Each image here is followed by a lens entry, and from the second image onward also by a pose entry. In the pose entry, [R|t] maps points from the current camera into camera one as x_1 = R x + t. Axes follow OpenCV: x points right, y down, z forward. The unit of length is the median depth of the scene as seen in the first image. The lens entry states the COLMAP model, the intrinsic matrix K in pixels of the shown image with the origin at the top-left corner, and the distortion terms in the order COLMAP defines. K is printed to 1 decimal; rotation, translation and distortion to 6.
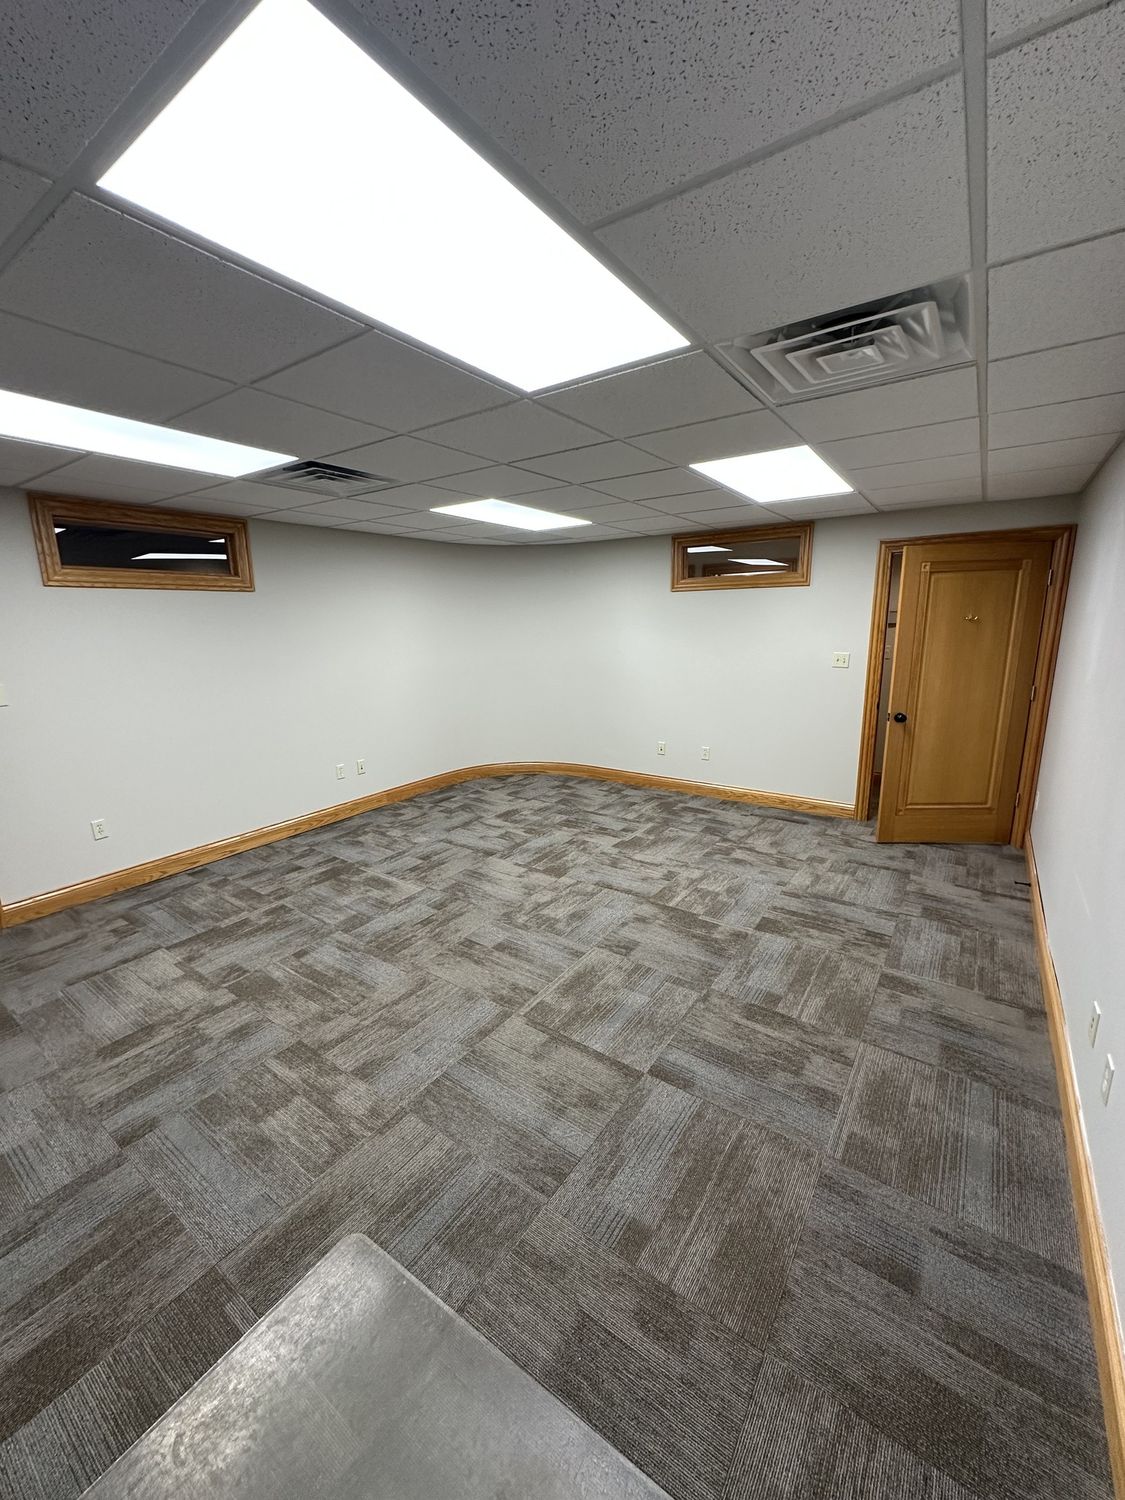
lens RADIAL K [[596.5, 0, 560.3], [0, 596.5, 748.9], [0, 0, 1]] dist [-0.002909, 0.000190]
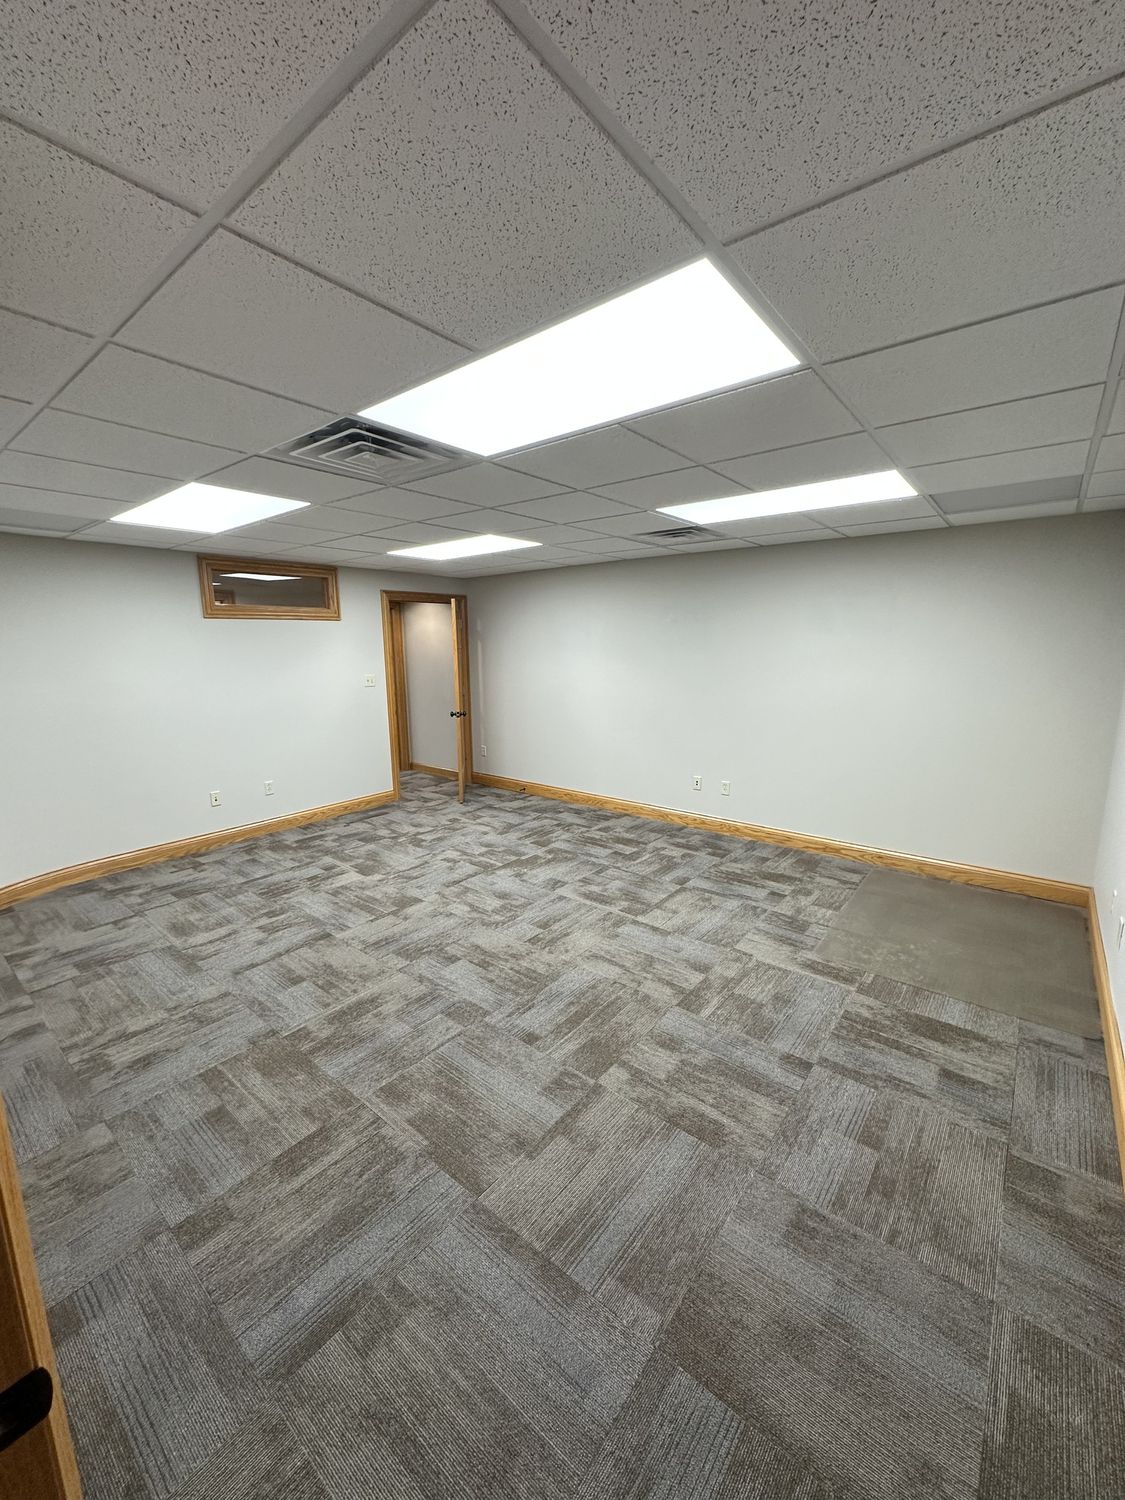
lens RADIAL K [[596.5, 0, 560.3], [0, 596.5, 748.9], [0, 0, 1]] dist [-0.002909, 0.000190]
pose [[0.068830, -0.162839, 0.984249, -0.926631], [0.221515, 0.964455, 0.144073, -0.123275], [-0.972725, 0.208110, 0.102455, 0.615197]]
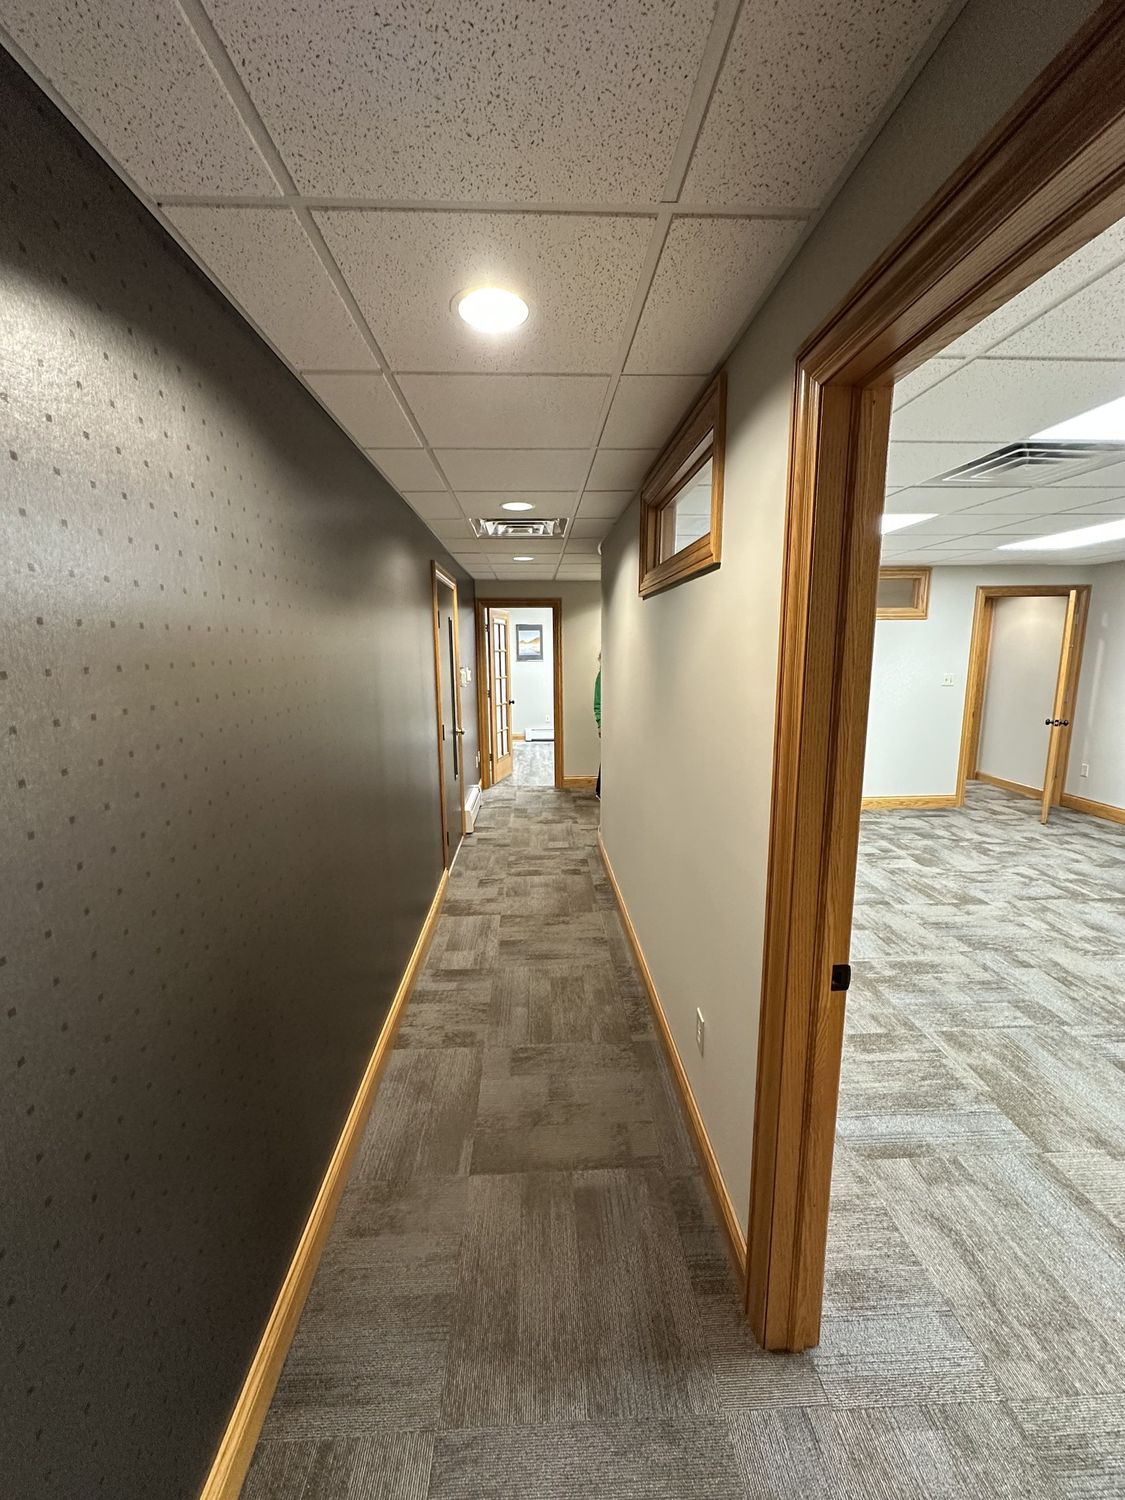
lens RADIAL K [[596.5, 0, 560.3], [0, 596.5, 748.9], [0, 0, 1]] dist [-0.002909, 0.000190]
pose [[0.791834, -0.095621, 0.603205, -1.122116], [0.128805, 0.991599, -0.011894, -0.116004], [-0.597000, 0.087114, 0.797498, 0.612869]]
